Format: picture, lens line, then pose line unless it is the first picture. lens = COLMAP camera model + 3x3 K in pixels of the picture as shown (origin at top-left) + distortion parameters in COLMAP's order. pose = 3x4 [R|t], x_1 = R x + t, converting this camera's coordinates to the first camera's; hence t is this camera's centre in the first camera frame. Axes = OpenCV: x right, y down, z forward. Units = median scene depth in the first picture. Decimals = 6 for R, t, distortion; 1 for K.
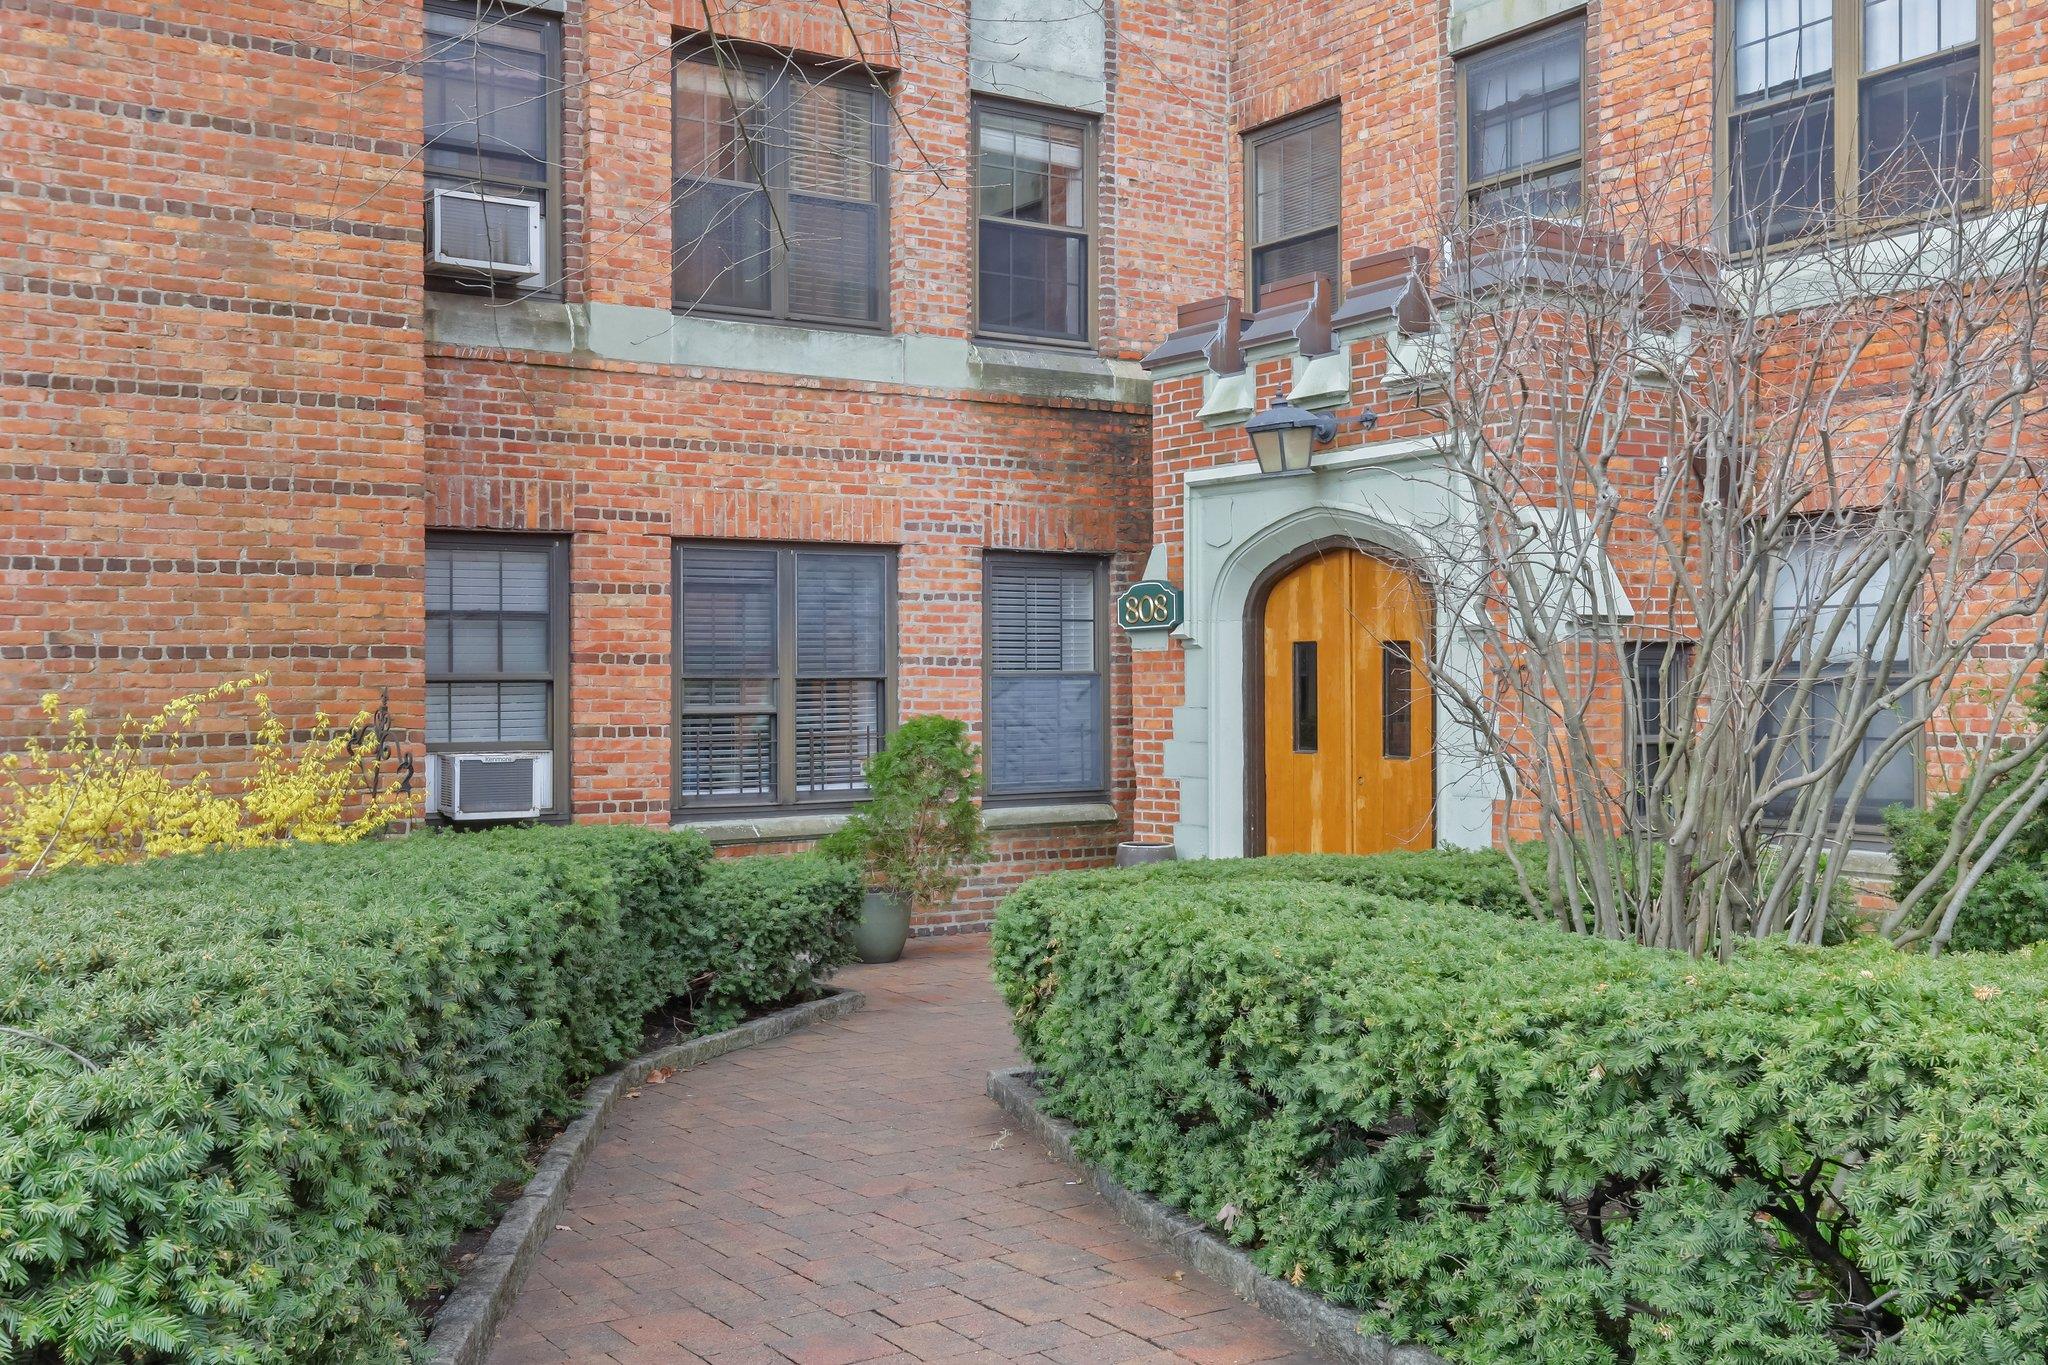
lens RADIAL K [[1996.3, 0, 1021.7], [0, 1996.3, 682.6], [0, 0, 1]] dist [0.008495, 0.000000]
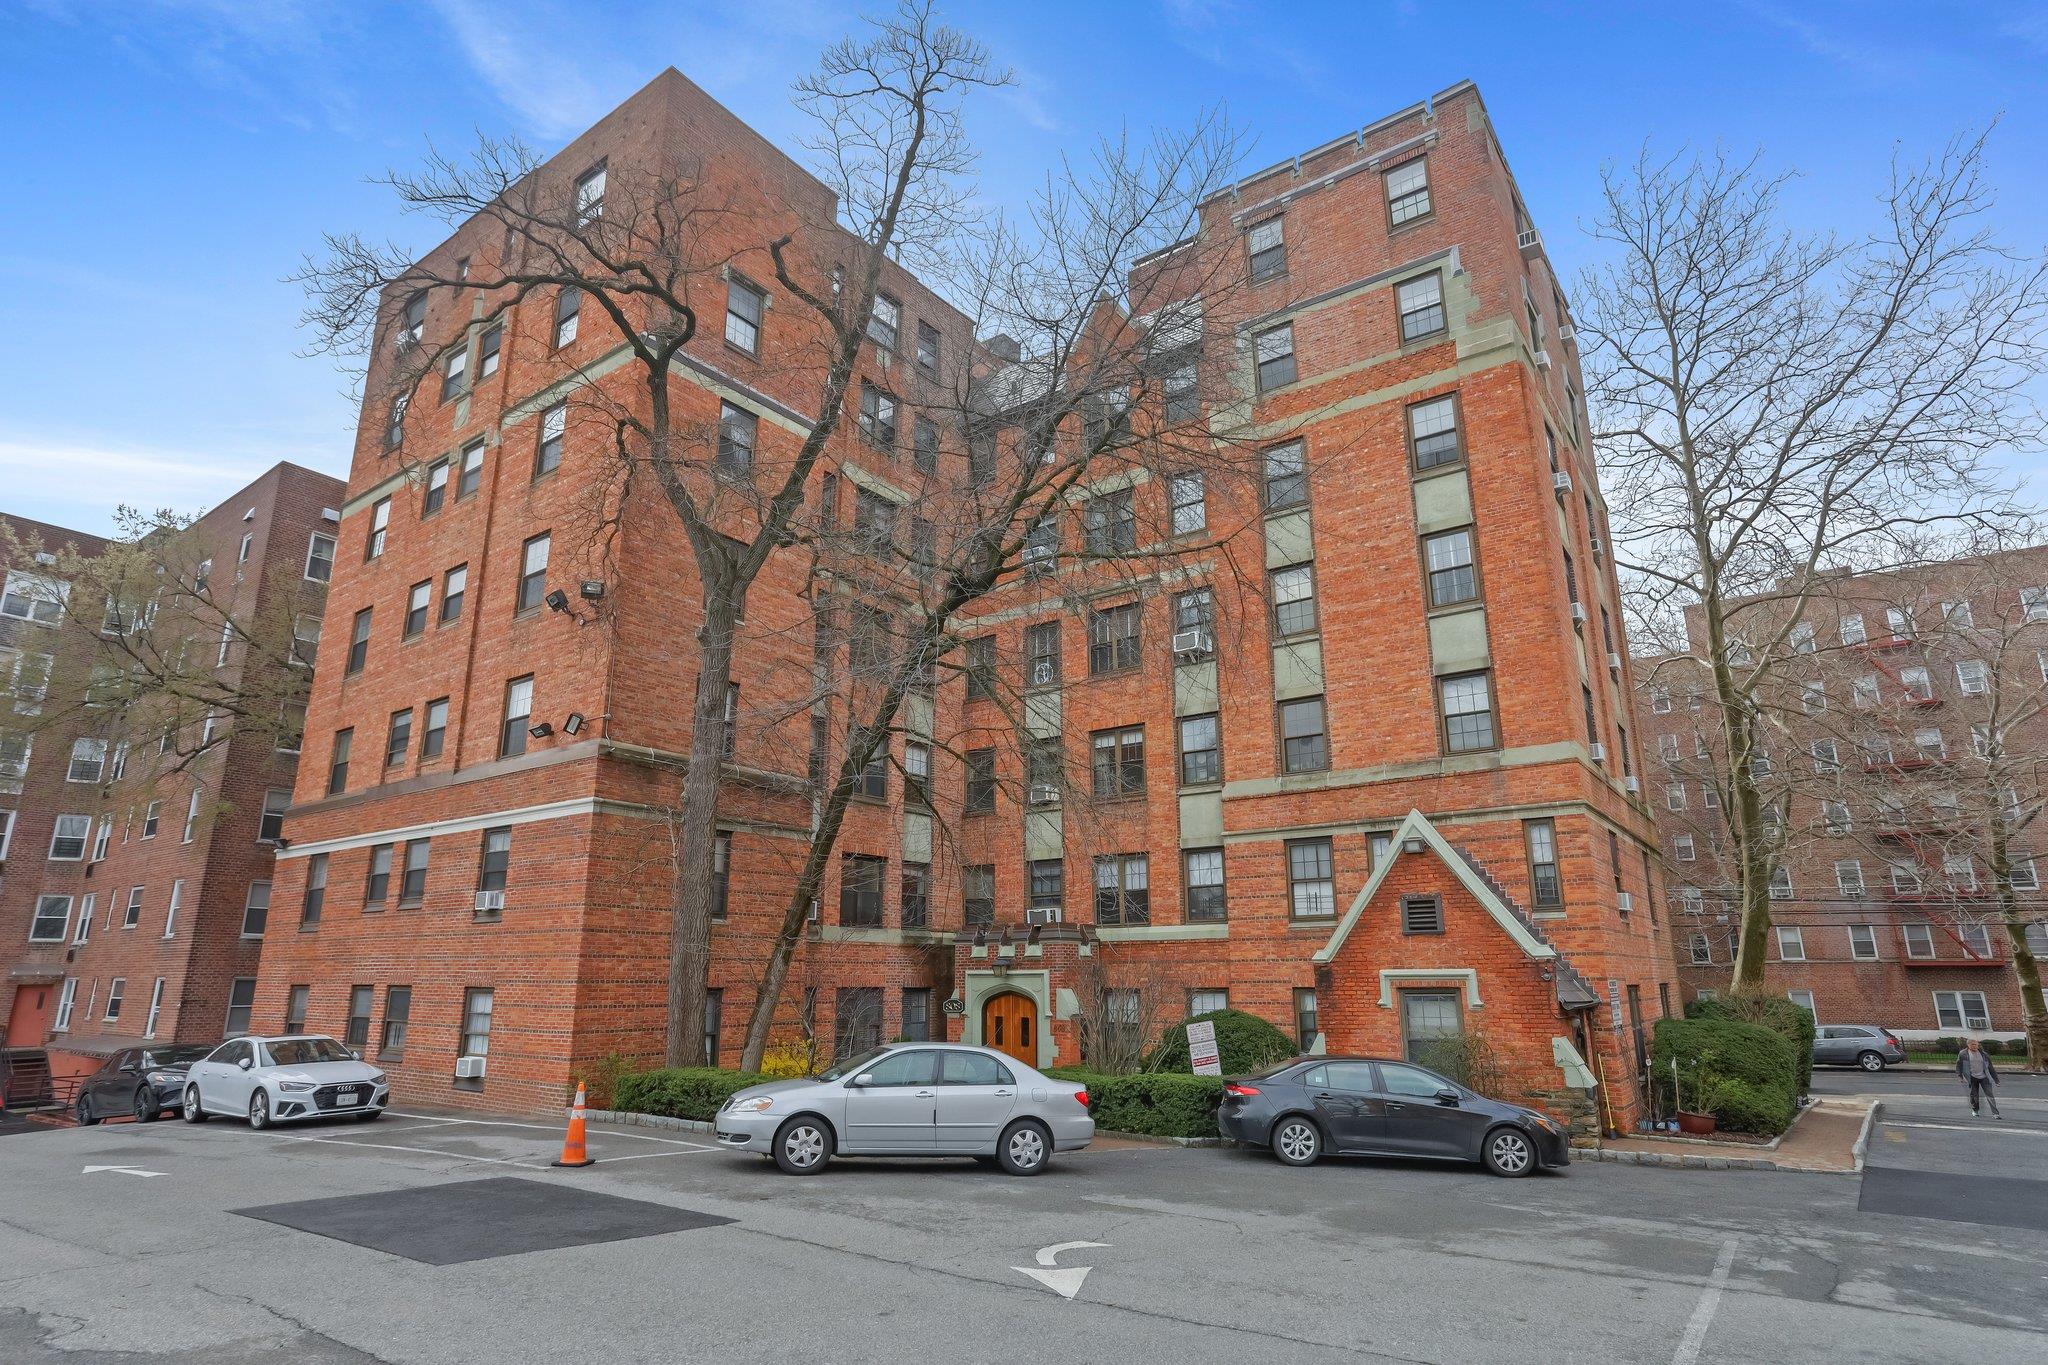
lens RADIAL K [[1122.1, 0, 1023.3], [0, 1122.1, 681.4], [0, 0, 1]] dist [0.000398, 0.000014]
pose [[0.938268, 0.094686, 0.332697, -0.607152], [-0.003664, 0.964473, -0.264155, -0.072487], [-0.345890, 0.246629, 0.905281, -1.187211]]
